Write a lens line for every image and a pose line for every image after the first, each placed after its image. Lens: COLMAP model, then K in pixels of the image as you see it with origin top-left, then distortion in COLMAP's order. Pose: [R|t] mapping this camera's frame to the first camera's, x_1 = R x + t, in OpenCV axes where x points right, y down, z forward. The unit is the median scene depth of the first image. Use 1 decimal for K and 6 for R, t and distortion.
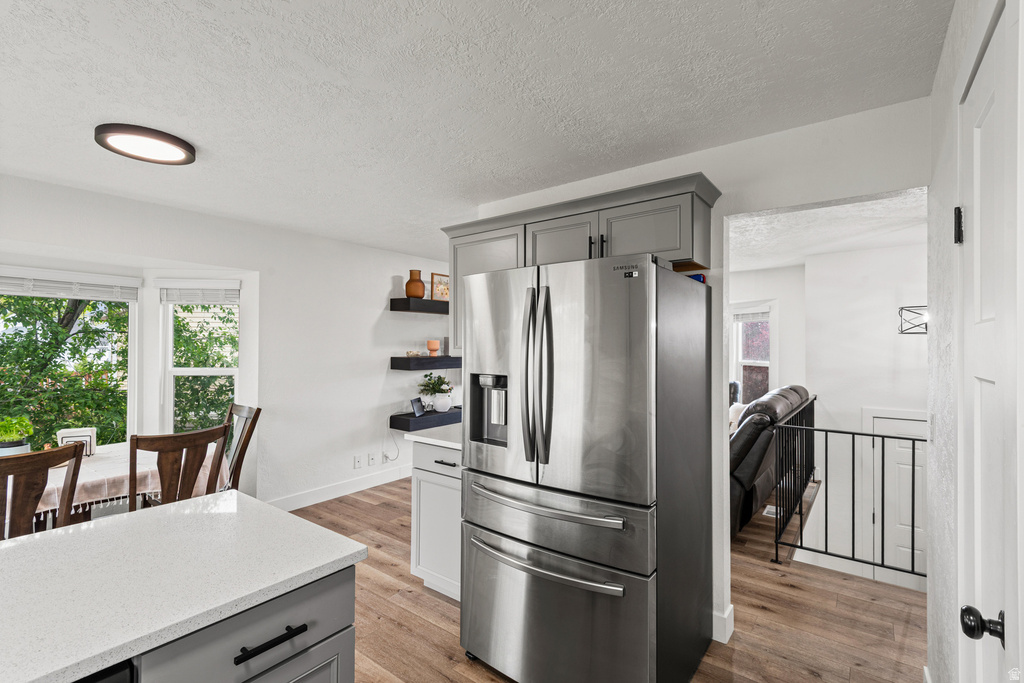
lens RADIAL K [[461.9, 0, 516.1], [0, 461.9, 340.7], [0, 0, 1]] dist [0.014515, -0.007149]
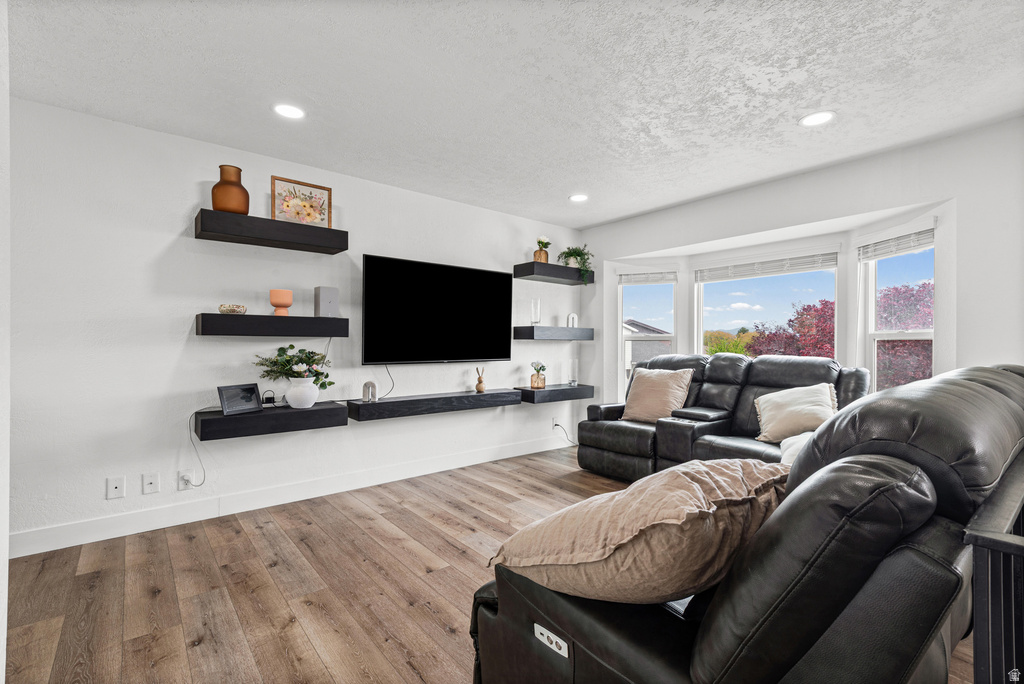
lens RADIAL K [[461.9, 0, 520.5], [0, 461.9, 343.7], [0, 0, 1]] dist [0.014515, -0.007149]
pose [[0.974184, -0.000959, -0.225752, 0.277724], [0.003138, 0.999952, 0.009292, 0.069184], [0.225732, -0.009760, 0.974141, 0.507220]]
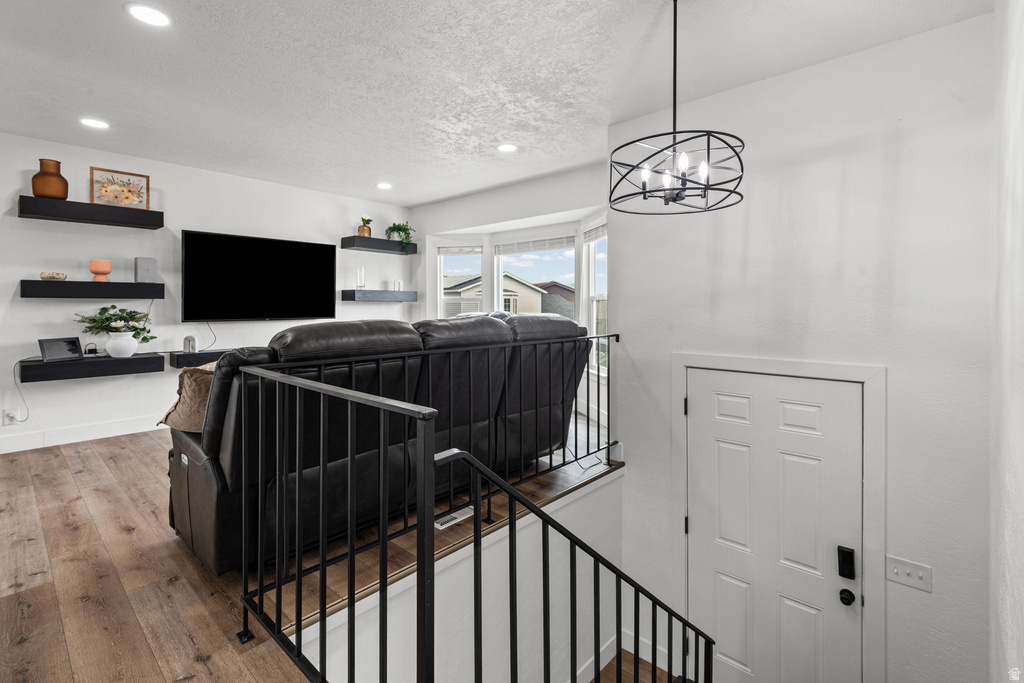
lens RADIAL K [[461.9, 0, 505.8], [0, 461.9, 308.1], [0, 0, 1]] dist [0.014515, -0.007149]
pose [[0.995991, -0.001216, -0.089450, 0.558498], [0.002718, 0.999857, 0.016680, 0.069054], [0.089417, -0.016857, 0.995852, 0.339245]]
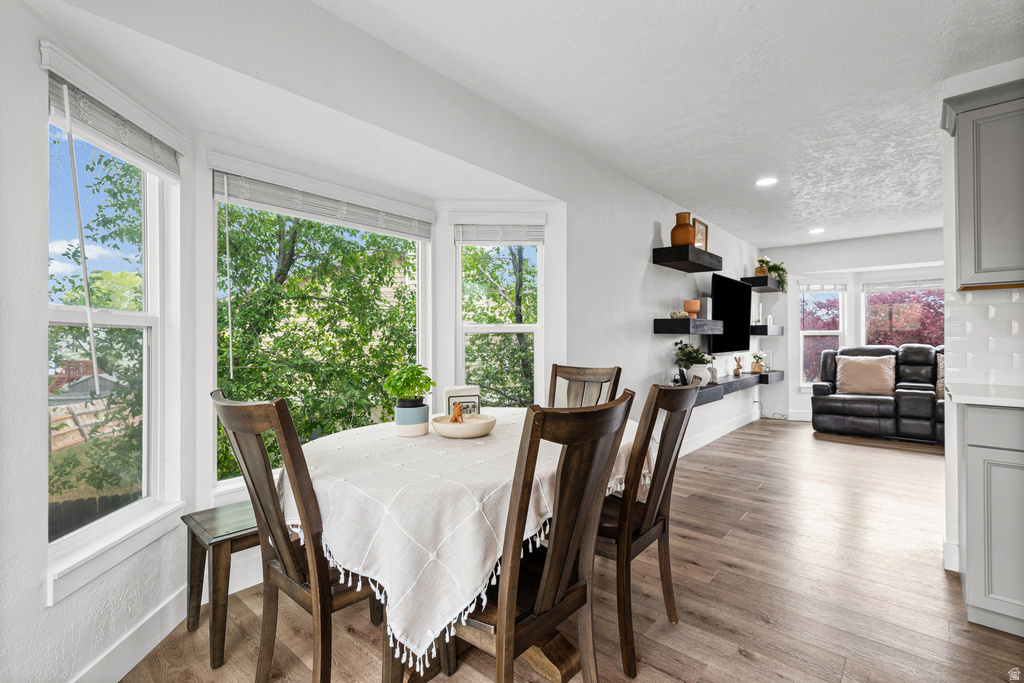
lens RADIAL K [[461.9, 0, 519.1], [0, 461.9, 336.8], [0, 0, 1]] dist [0.014515, -0.007149]
pose [[0.997524, -0.006337, -0.070046, -0.456845], [0.007164, 0.999907, 0.011565, 0.055428], [0.069967, -0.012038, 0.997477, 0.155629]]
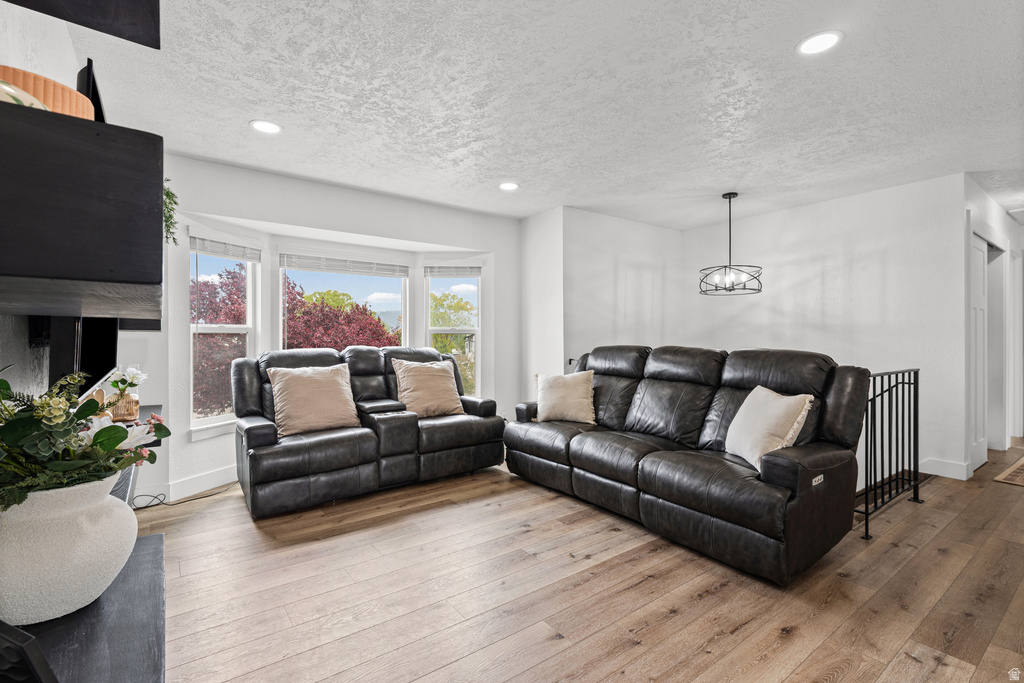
lens RADIAL K [[461.9, 0, 516.1], [0, 461.9, 337.4], [0, 0, 1]] dist [0.014515, -0.007149]
pose [[0.277011, -0.003876, 0.960859, -0.280124], [-0.011022, 0.999913, 0.007211, 0.069228], [-0.960804, -0.012588, 0.276944, 0.882035]]
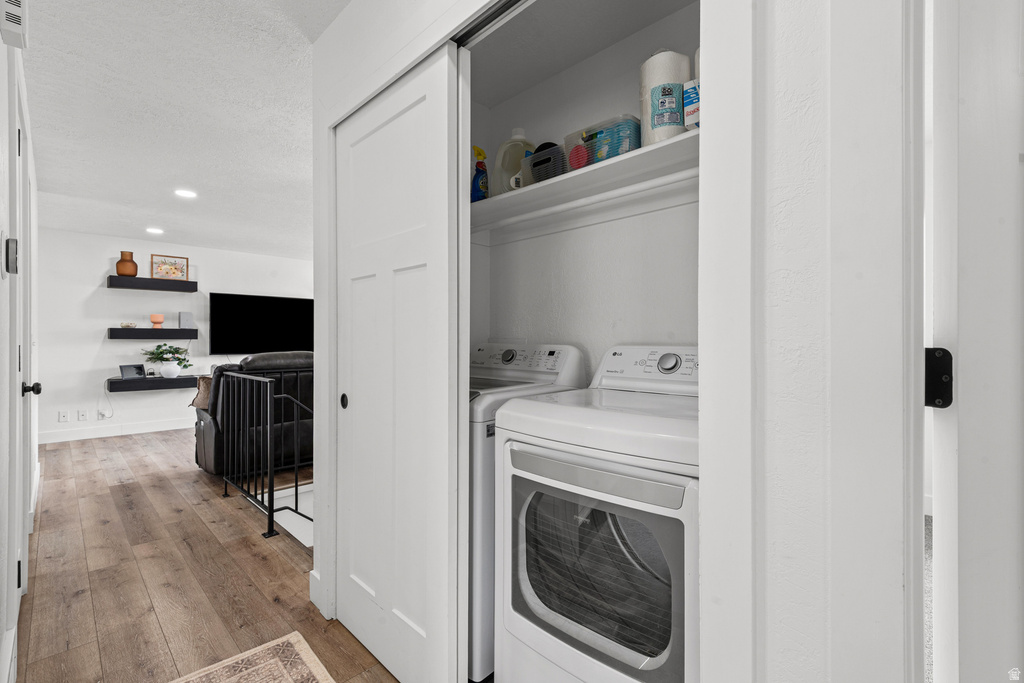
lens RADIAL K [[461.9, 0, 513.3], [0, 461.9, 339.8], [0, 0, 1]] dist [0.014515, -0.007149]
pose [[0.989991, -0.005725, -0.141015, 0.887032], [0.006825, 0.999950, 0.007313, 0.063201], [0.140966, -0.008202, 0.989980, 0.001618]]
